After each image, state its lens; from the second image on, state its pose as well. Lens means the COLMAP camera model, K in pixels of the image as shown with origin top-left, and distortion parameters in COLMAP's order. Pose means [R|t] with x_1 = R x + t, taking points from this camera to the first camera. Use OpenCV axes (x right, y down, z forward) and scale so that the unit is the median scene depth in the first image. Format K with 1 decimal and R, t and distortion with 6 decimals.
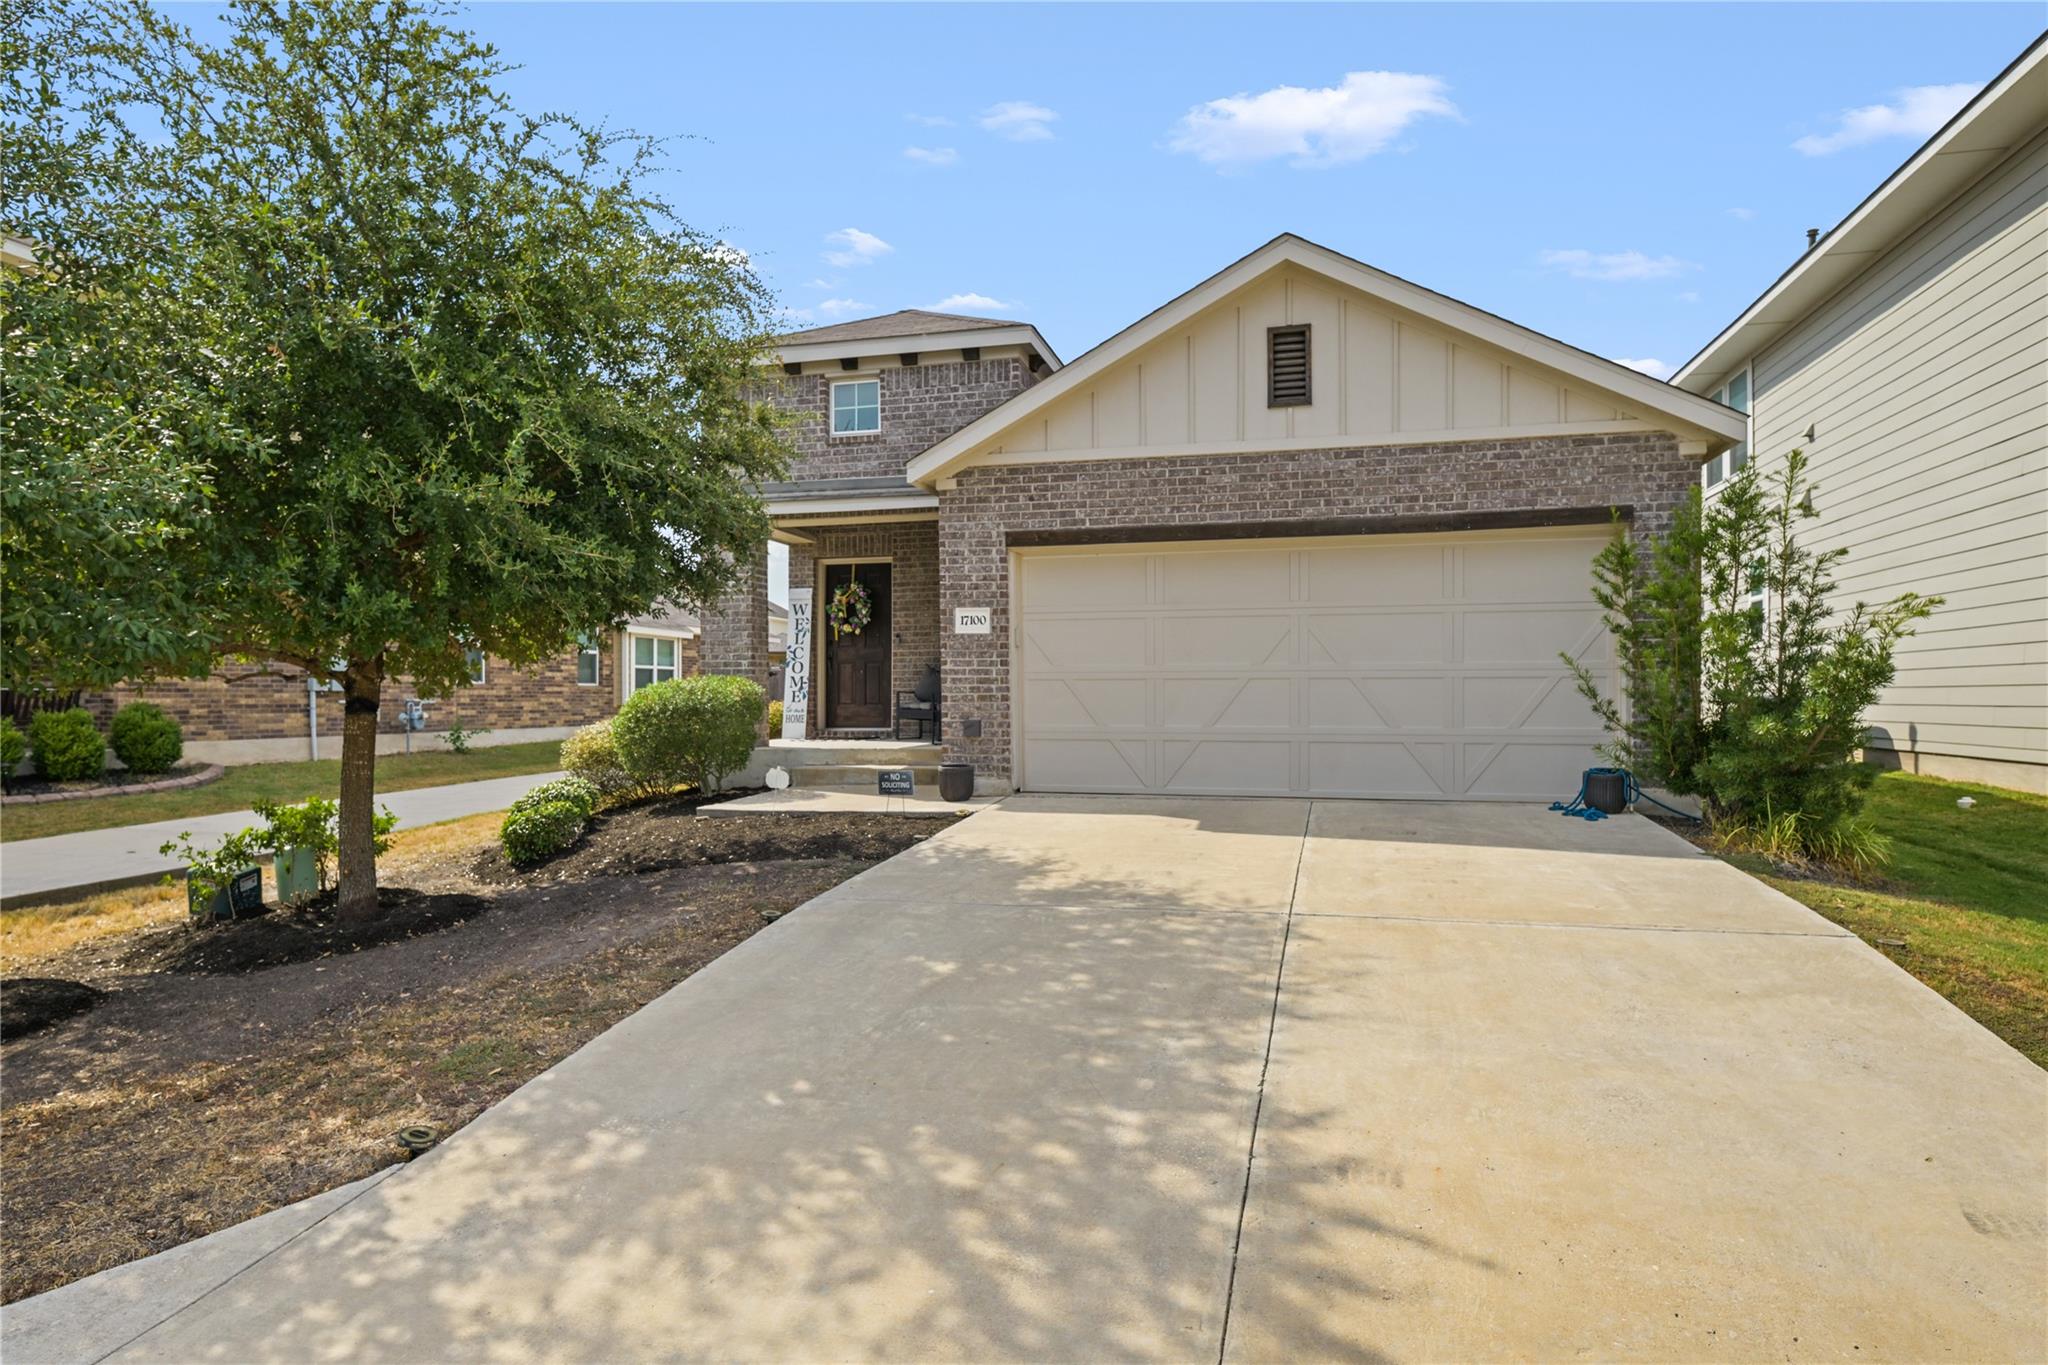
lens RADIAL K [[1173.7, 0, 1022.9], [0, 1173.7, 724.8], [0, 0, 1]] dist [-0.001472, -0.001813]
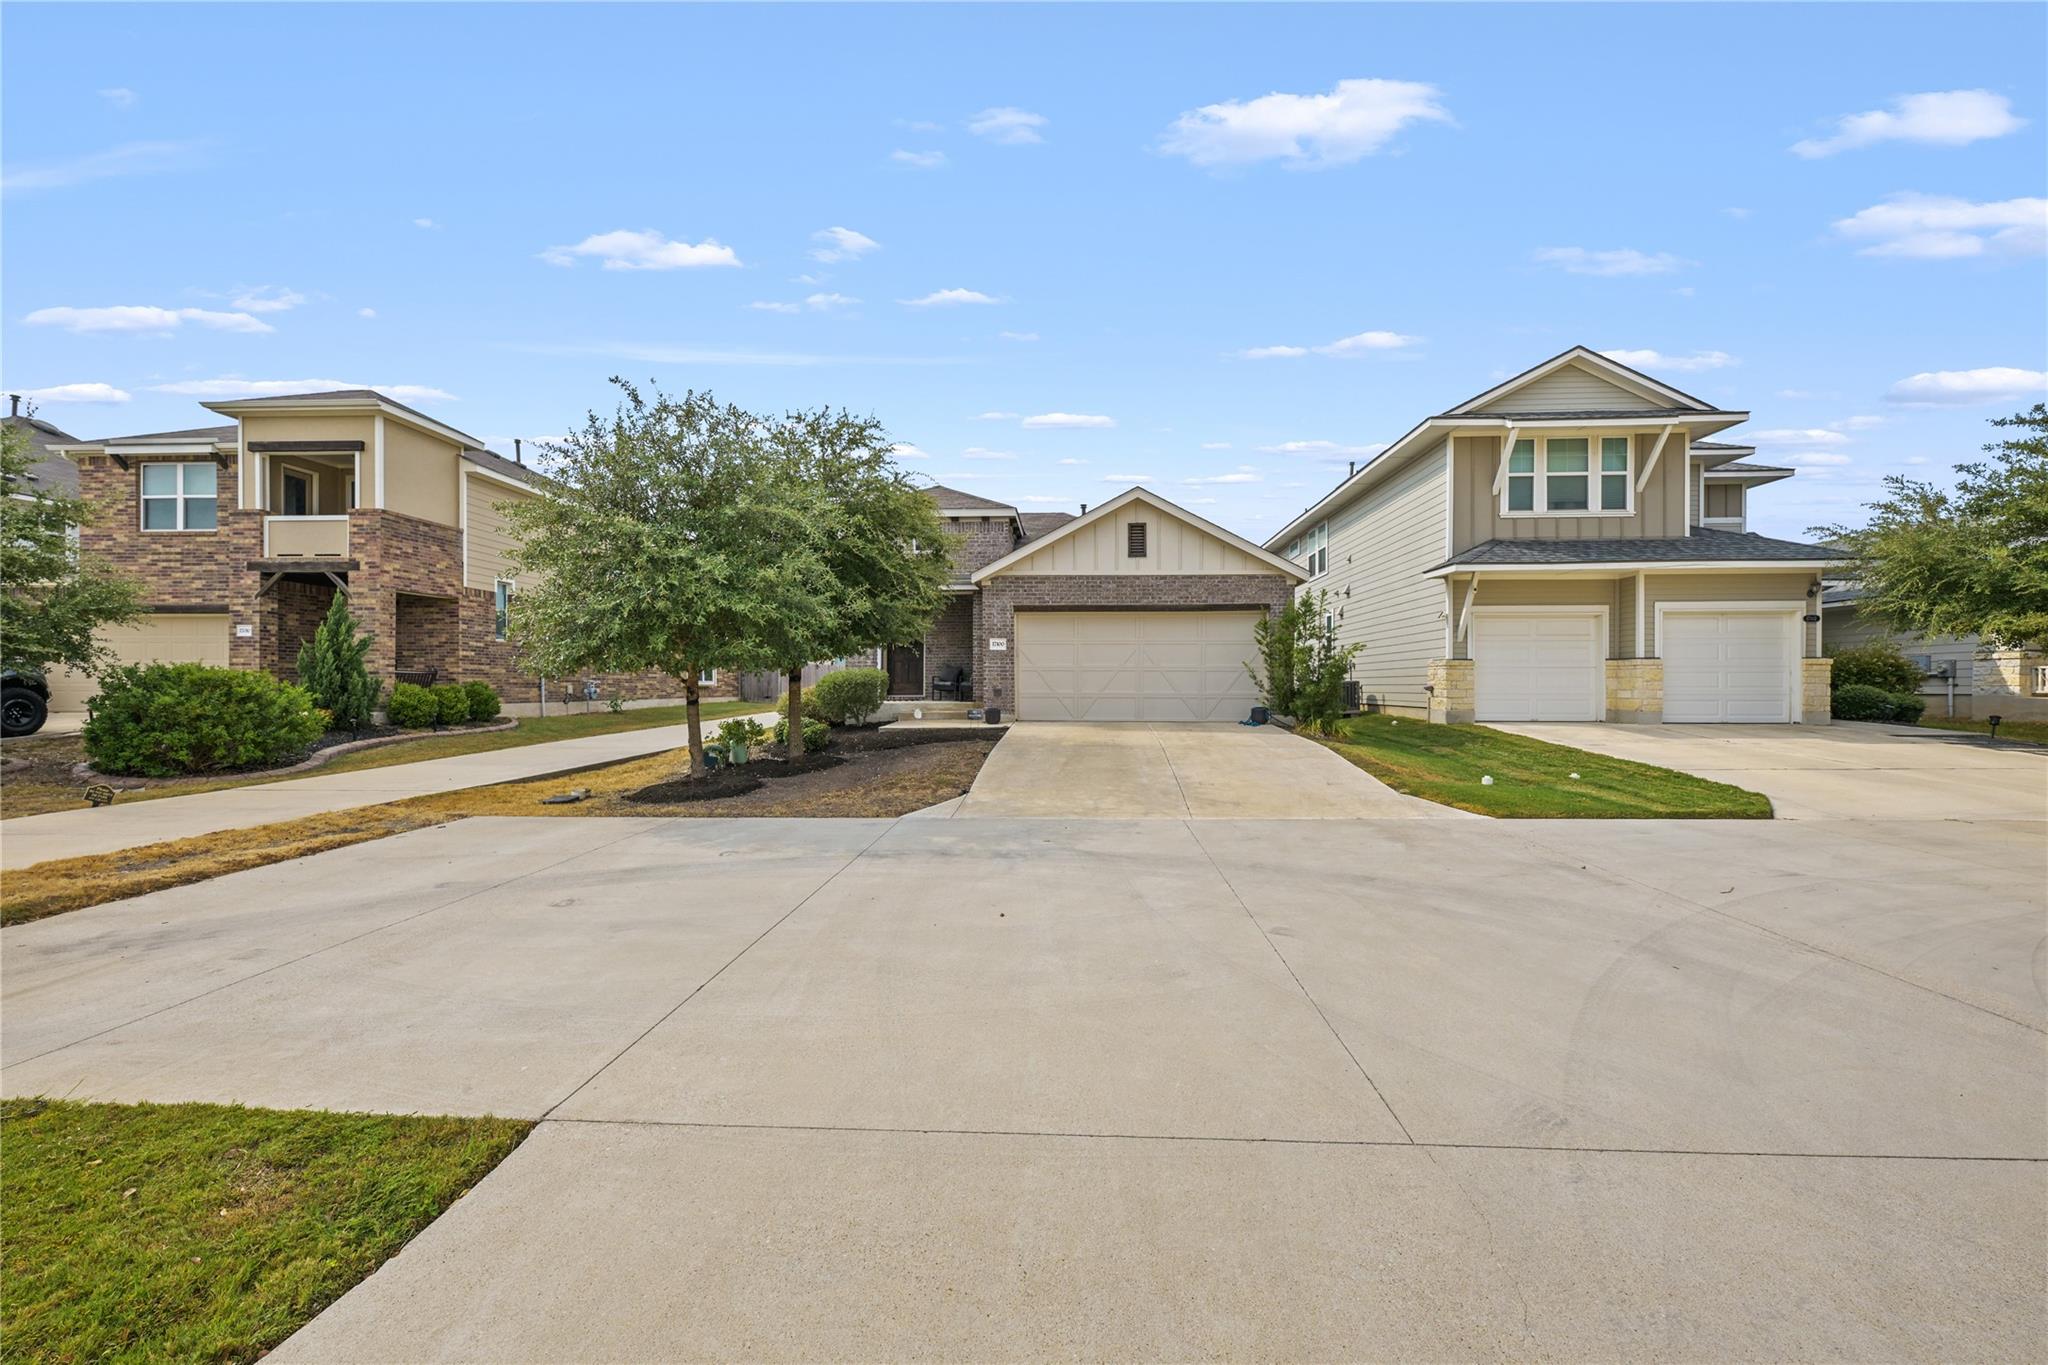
lens RADIAL K [[886.2, 0, 1028.8], [0, 886.2, 711.8], [0, 0, 1]] dist [-0.000310, -0.000026]
pose [[0.979974, -0.001563, 0.199121, -0.330224], [0.000610, 0.999988, 0.004847, 0.032973], [-0.199127, -0.004629, 0.979963, -0.686912]]
